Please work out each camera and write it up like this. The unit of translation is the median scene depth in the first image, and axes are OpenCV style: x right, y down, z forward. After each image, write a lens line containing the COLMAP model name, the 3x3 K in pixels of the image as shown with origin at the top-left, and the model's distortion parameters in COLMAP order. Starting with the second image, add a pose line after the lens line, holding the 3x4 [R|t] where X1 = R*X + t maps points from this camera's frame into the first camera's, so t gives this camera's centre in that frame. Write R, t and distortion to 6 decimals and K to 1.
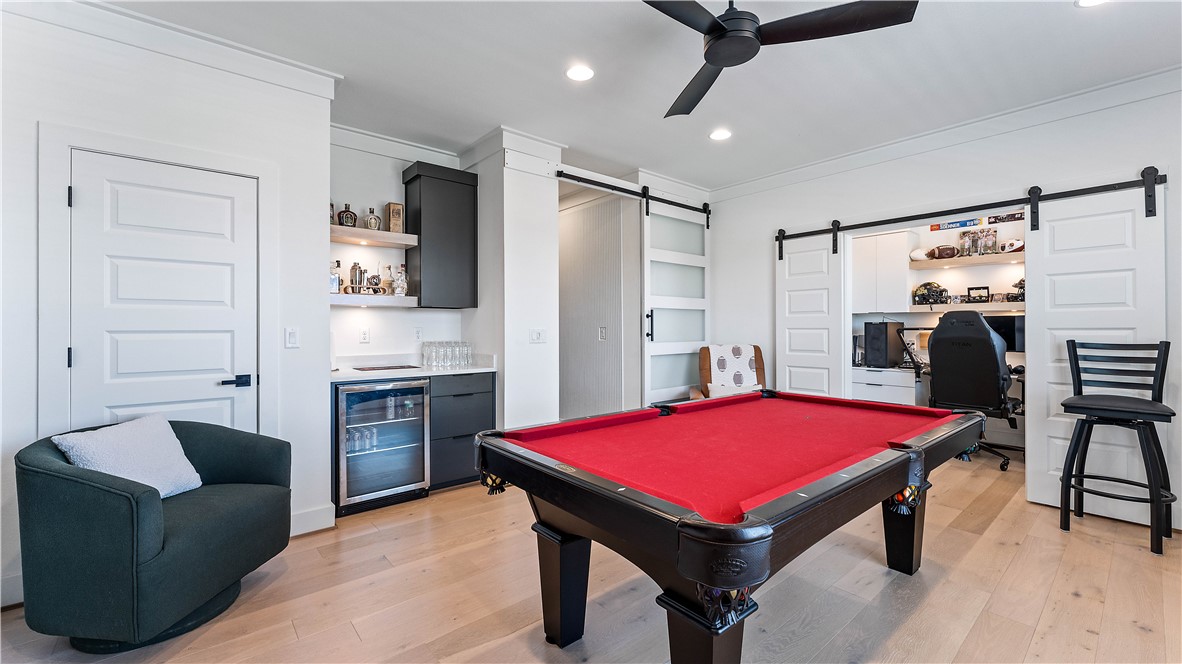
lens RADIAL K [[475.7, 0, 591.5], [0, 475.7, 328.6], [0, 0, 1]] dist [0.002114, 0.000816]
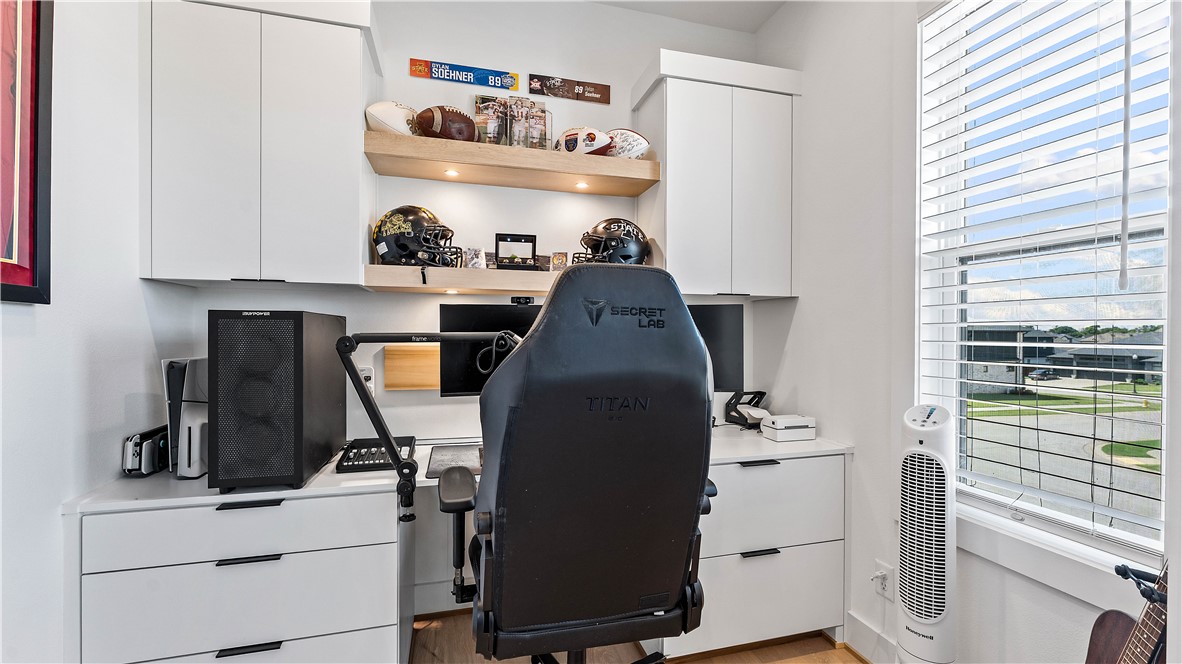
lens RADIAL K [[475.7, 0, 587.1], [0, 475.7, 332.1], [0, 0, 1]] dist [0.002114, 0.000816]
pose [[0.412122, -0.000756, 0.911128, 0.444813], [-0.002250, 0.999996, 0.001848, -0.003134], [-0.911126, -0.002812, 0.412119, 0.745824]]
